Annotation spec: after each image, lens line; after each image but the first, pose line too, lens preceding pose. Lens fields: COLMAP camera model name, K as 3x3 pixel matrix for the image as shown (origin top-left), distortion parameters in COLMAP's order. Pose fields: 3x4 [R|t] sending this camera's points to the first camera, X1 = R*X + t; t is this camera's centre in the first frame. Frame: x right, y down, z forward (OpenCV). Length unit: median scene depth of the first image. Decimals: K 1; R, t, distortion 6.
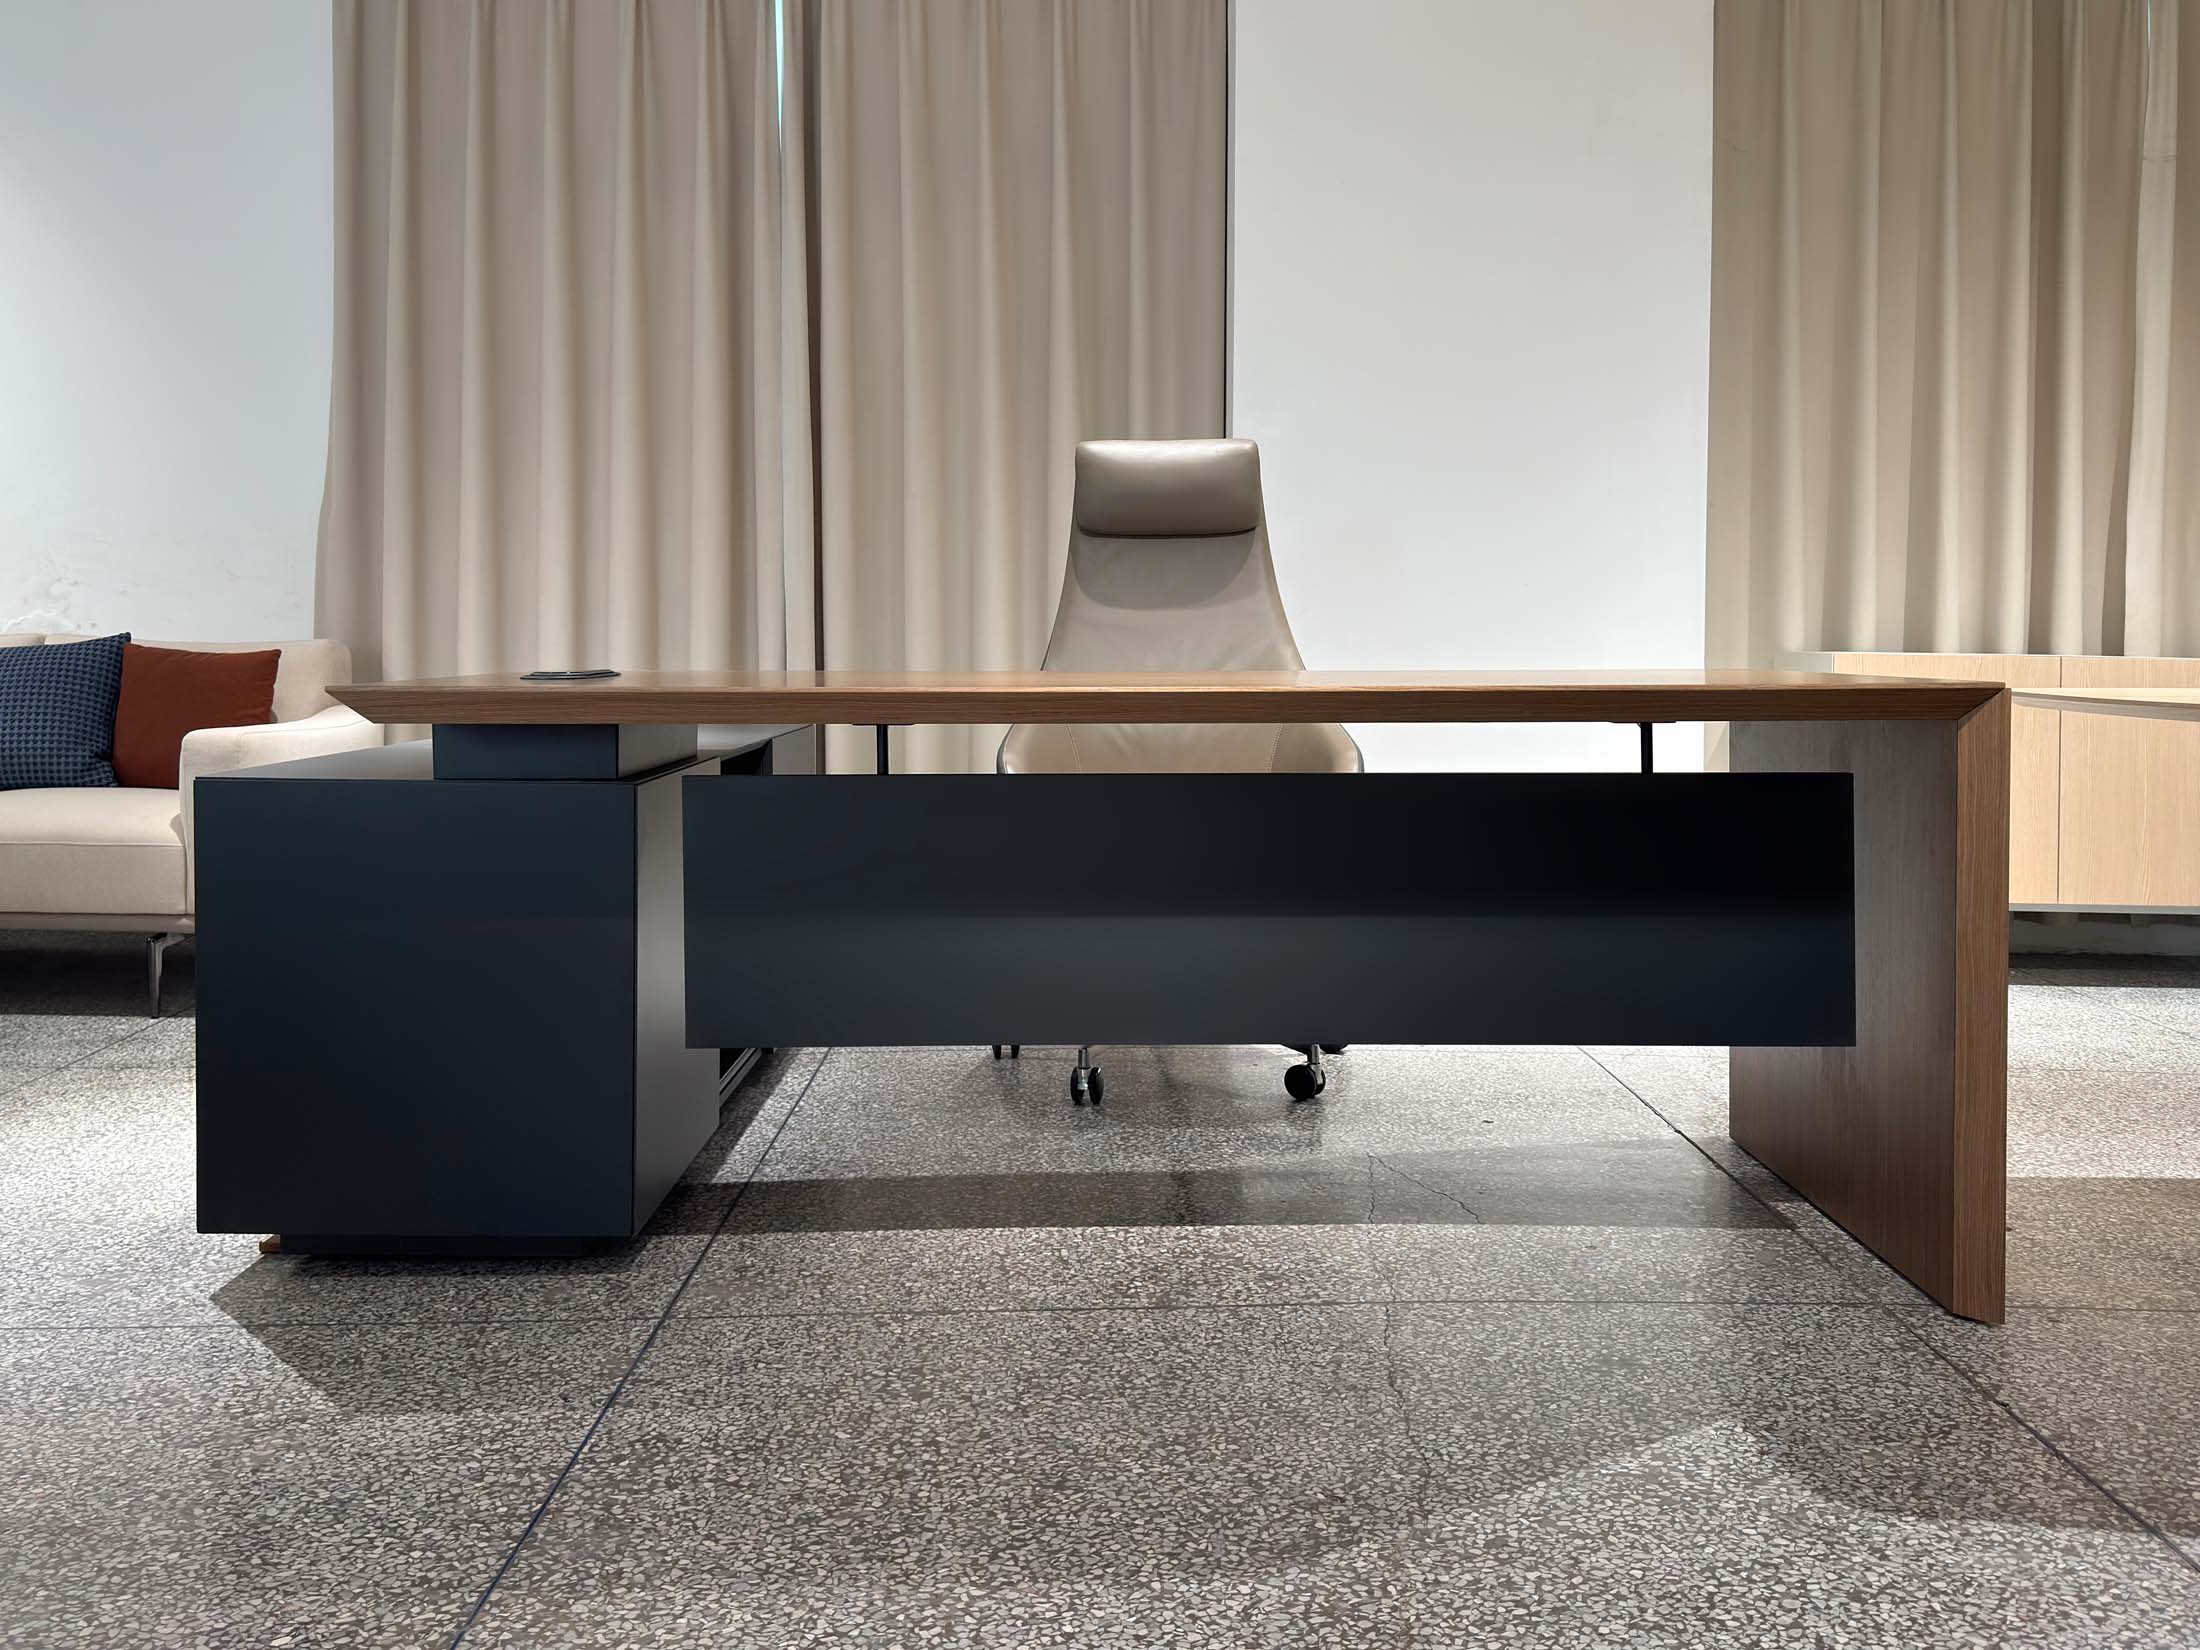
lens RADIAL K [[1775.1, 0, 1077.9], [0, 1775.1, 692.1], [0, 0, 1]] dist [0.061754, -0.094869]
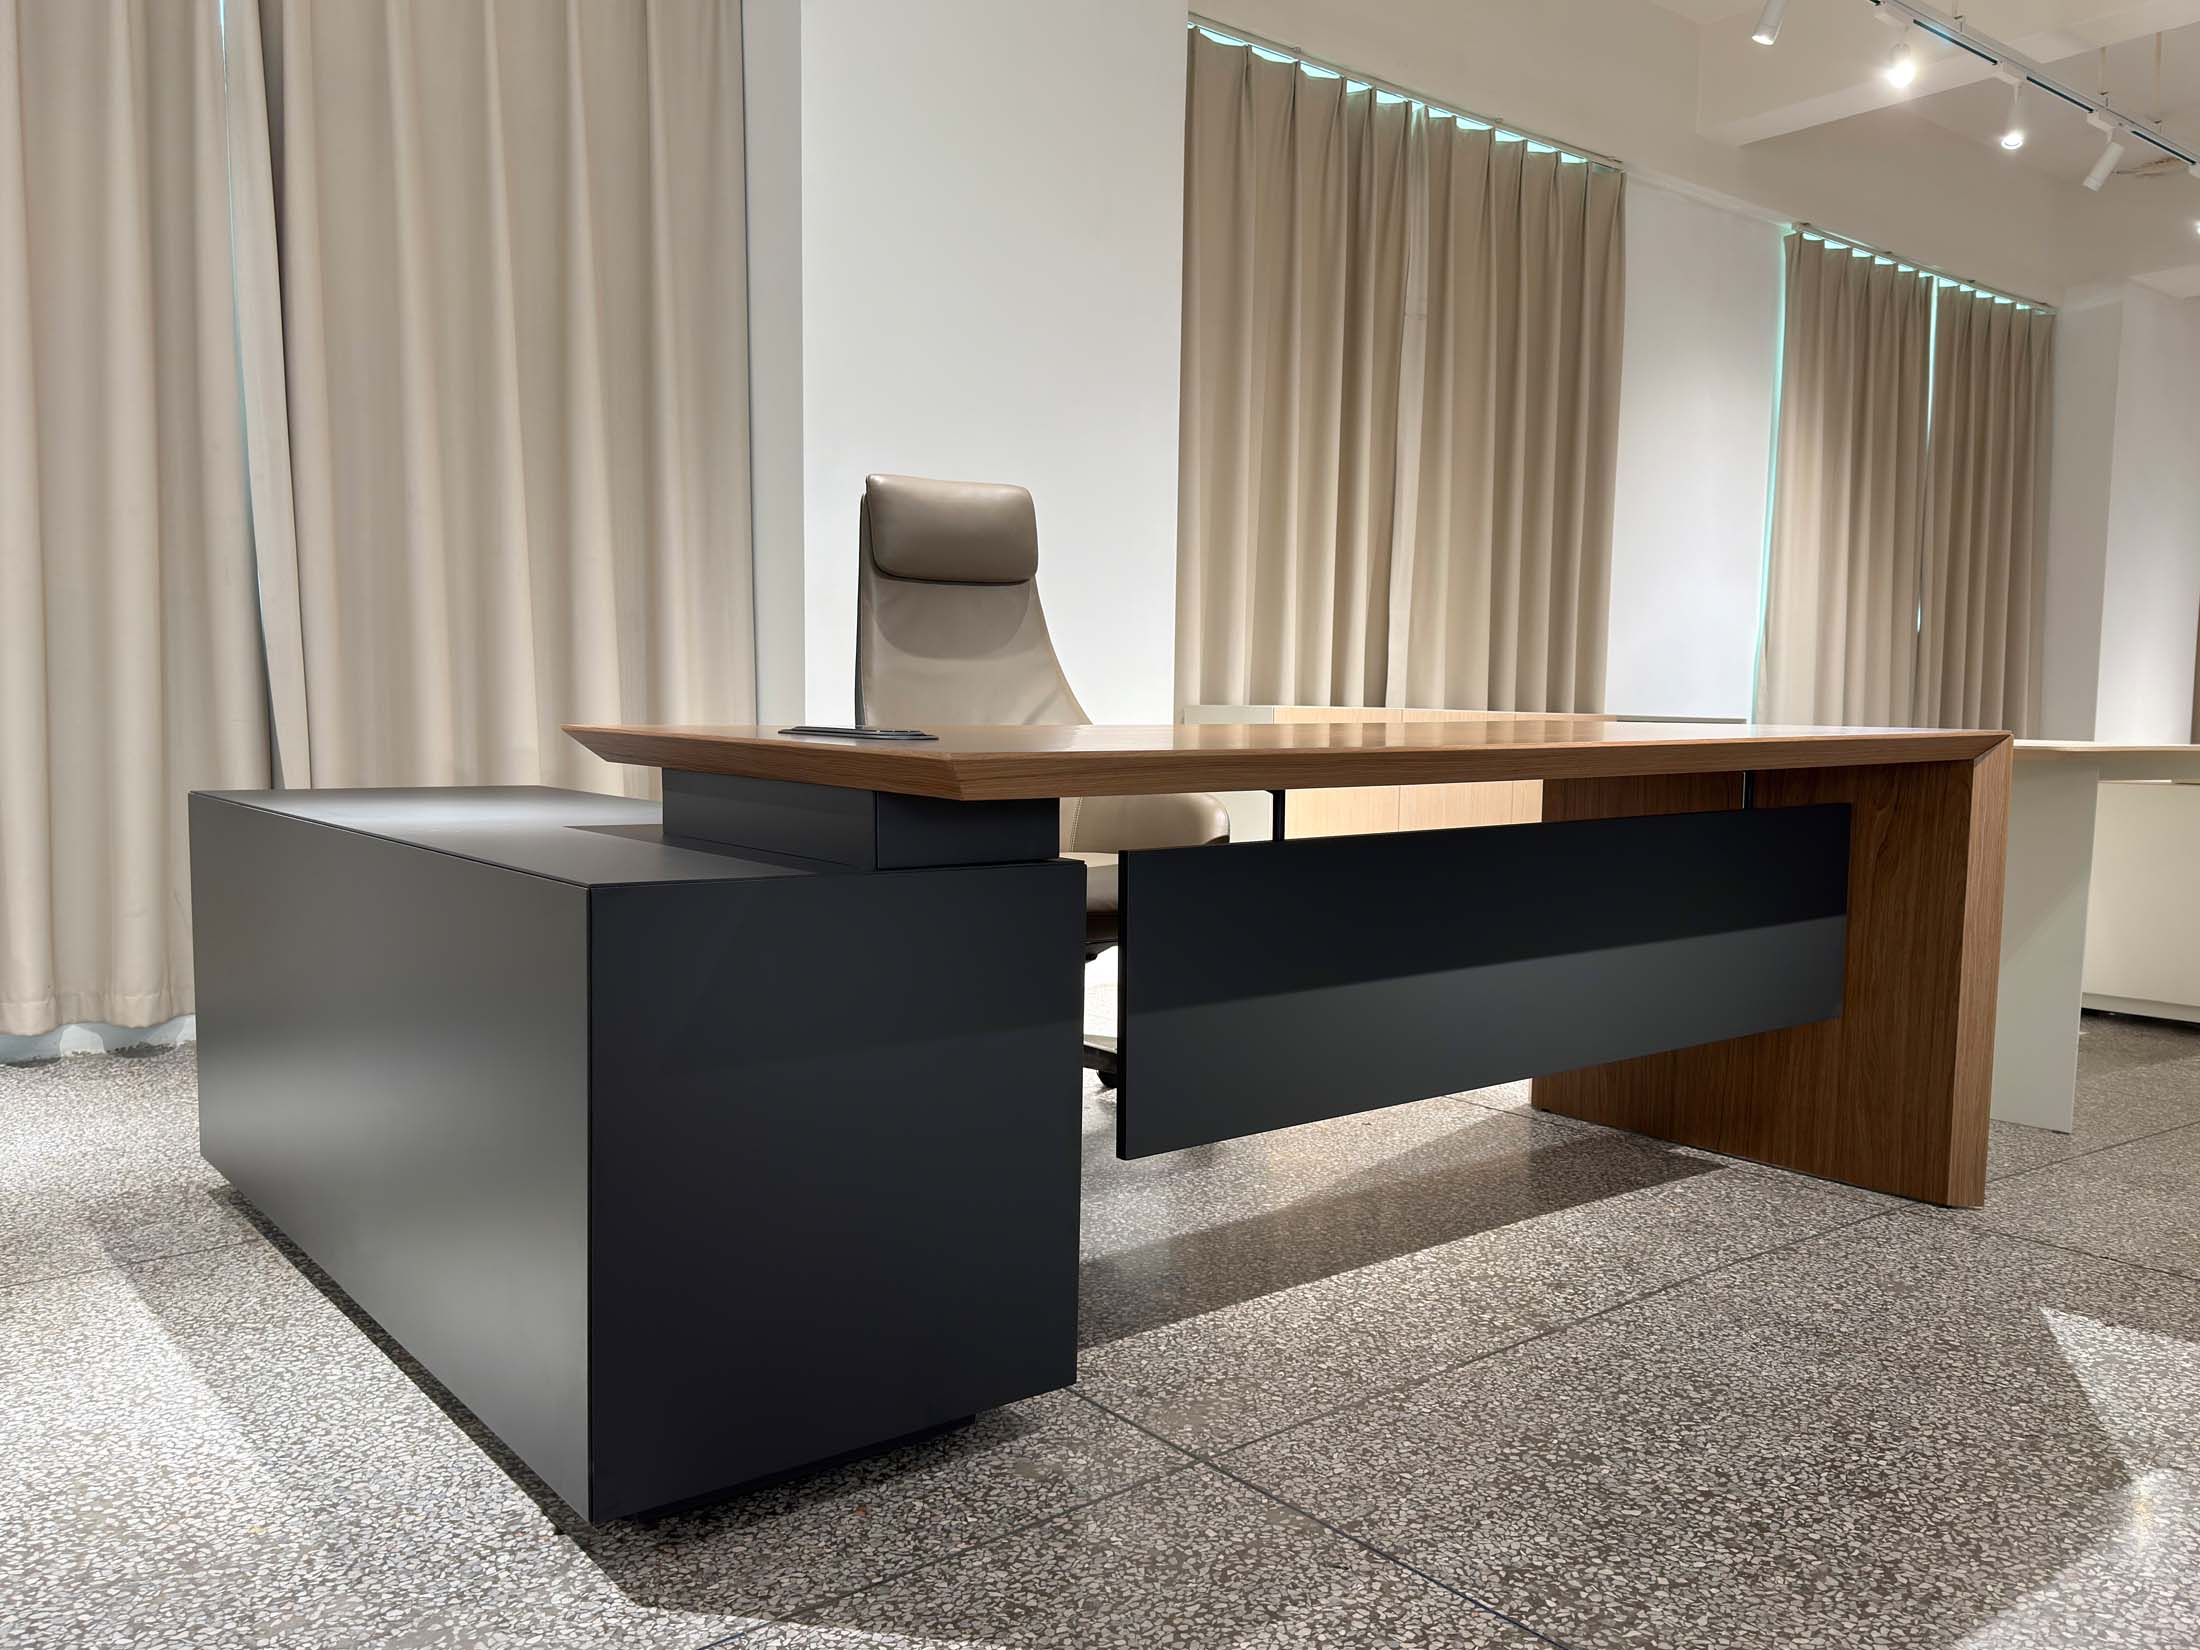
lens RADIAL K [[1667.4, 0, 1100.0], [0, 1667.4, 825.0], [0, 0, 1]] dist [0.070651, -0.112132]
pose [[0.808205, -0.040157, 0.587530, -0.758592], [0.007127, 0.998266, 0.058428, -0.015319], [-0.588858, -0.043034, 0.807090, 0.373160]]
